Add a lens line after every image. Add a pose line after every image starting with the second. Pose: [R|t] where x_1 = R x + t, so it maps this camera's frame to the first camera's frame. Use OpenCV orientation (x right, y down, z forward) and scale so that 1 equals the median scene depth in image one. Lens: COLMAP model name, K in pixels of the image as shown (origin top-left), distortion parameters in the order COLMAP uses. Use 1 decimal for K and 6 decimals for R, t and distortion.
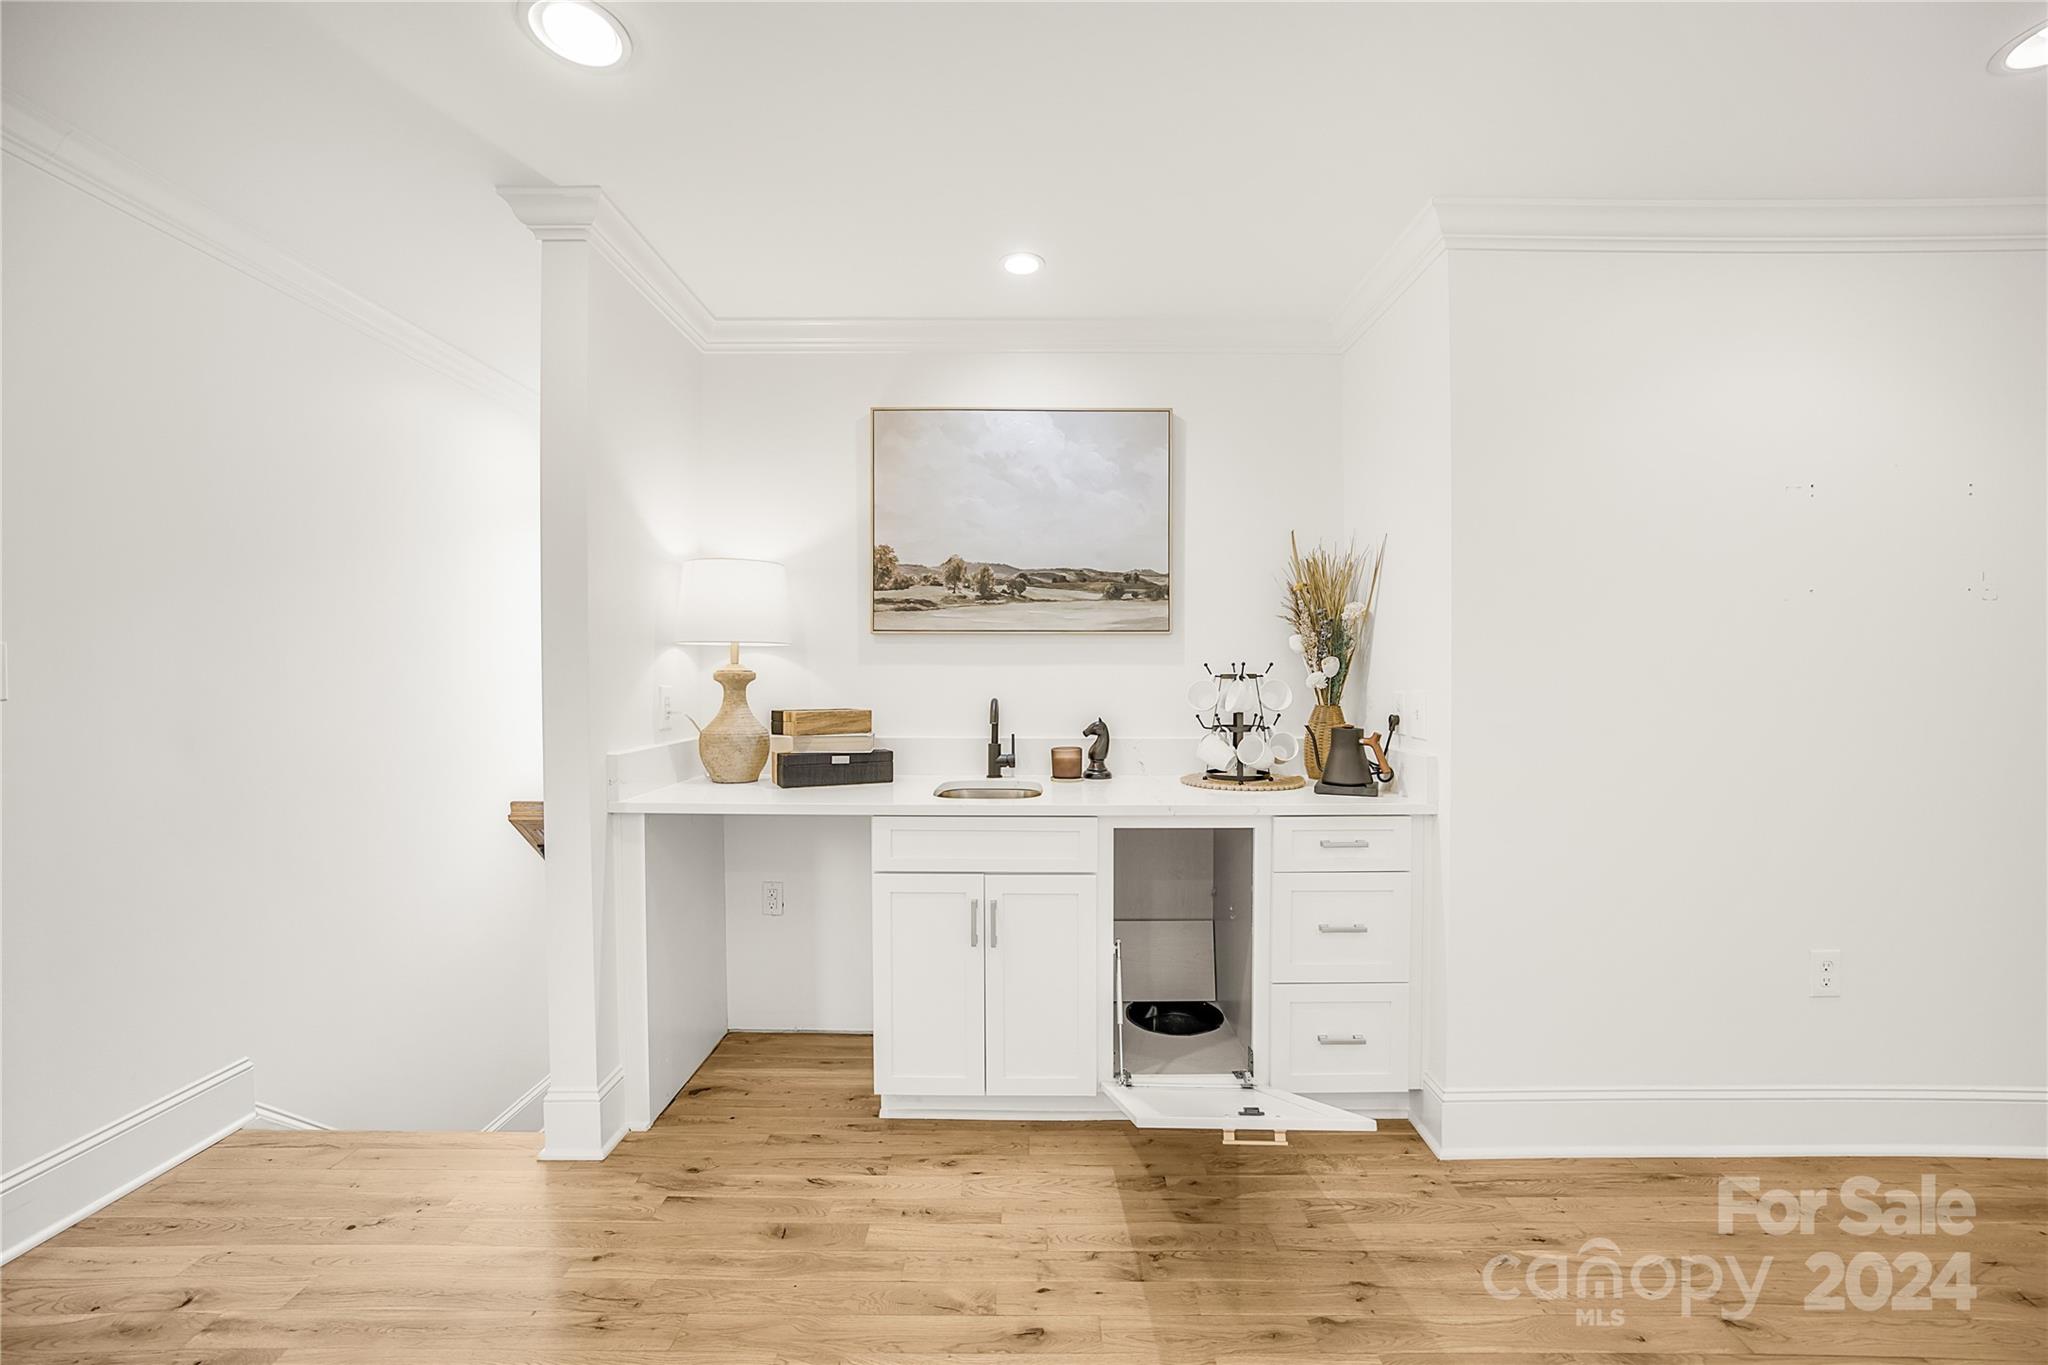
lens RADIAL K [[834.2, 0, 1051.2], [0, 834.2, 696.7], [0, 0, 1]] dist [-0.026885, 0.006827]
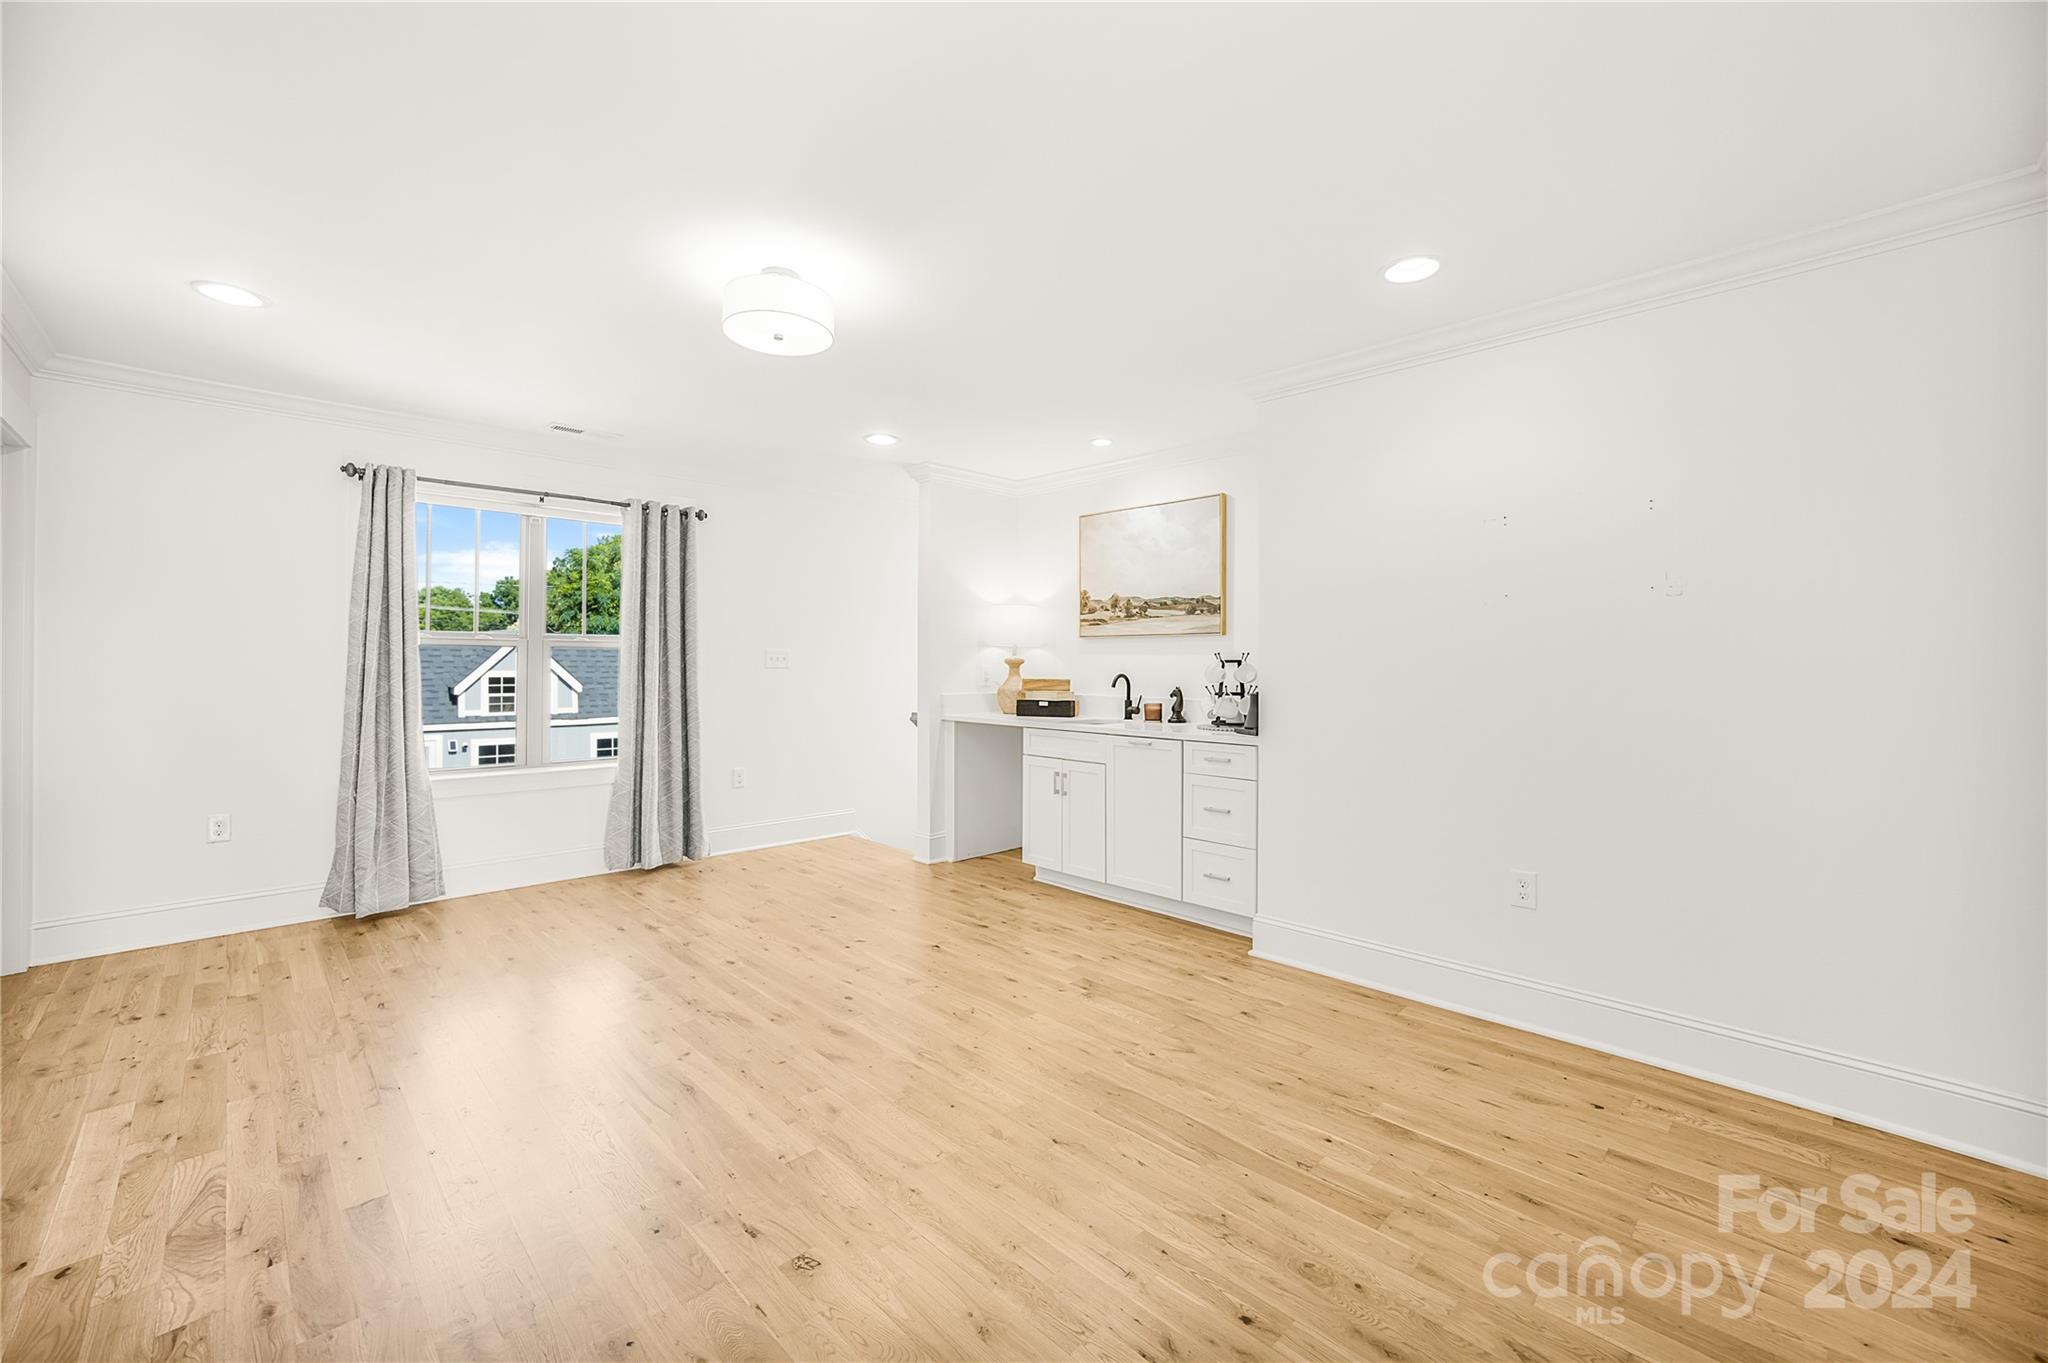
lens RADIAL K [[814.0, 0, 1023.5], [0, 814.0, 666.3], [0, 0, 1]] dist [-0.045568, 0.014013]
pose [[0.703138, 0.004923, -0.711036, 0.981655], [-0.022888, 0.999615, -0.015713, 0.017548], [0.710685, 0.027322, 0.702980, -0.352971]]
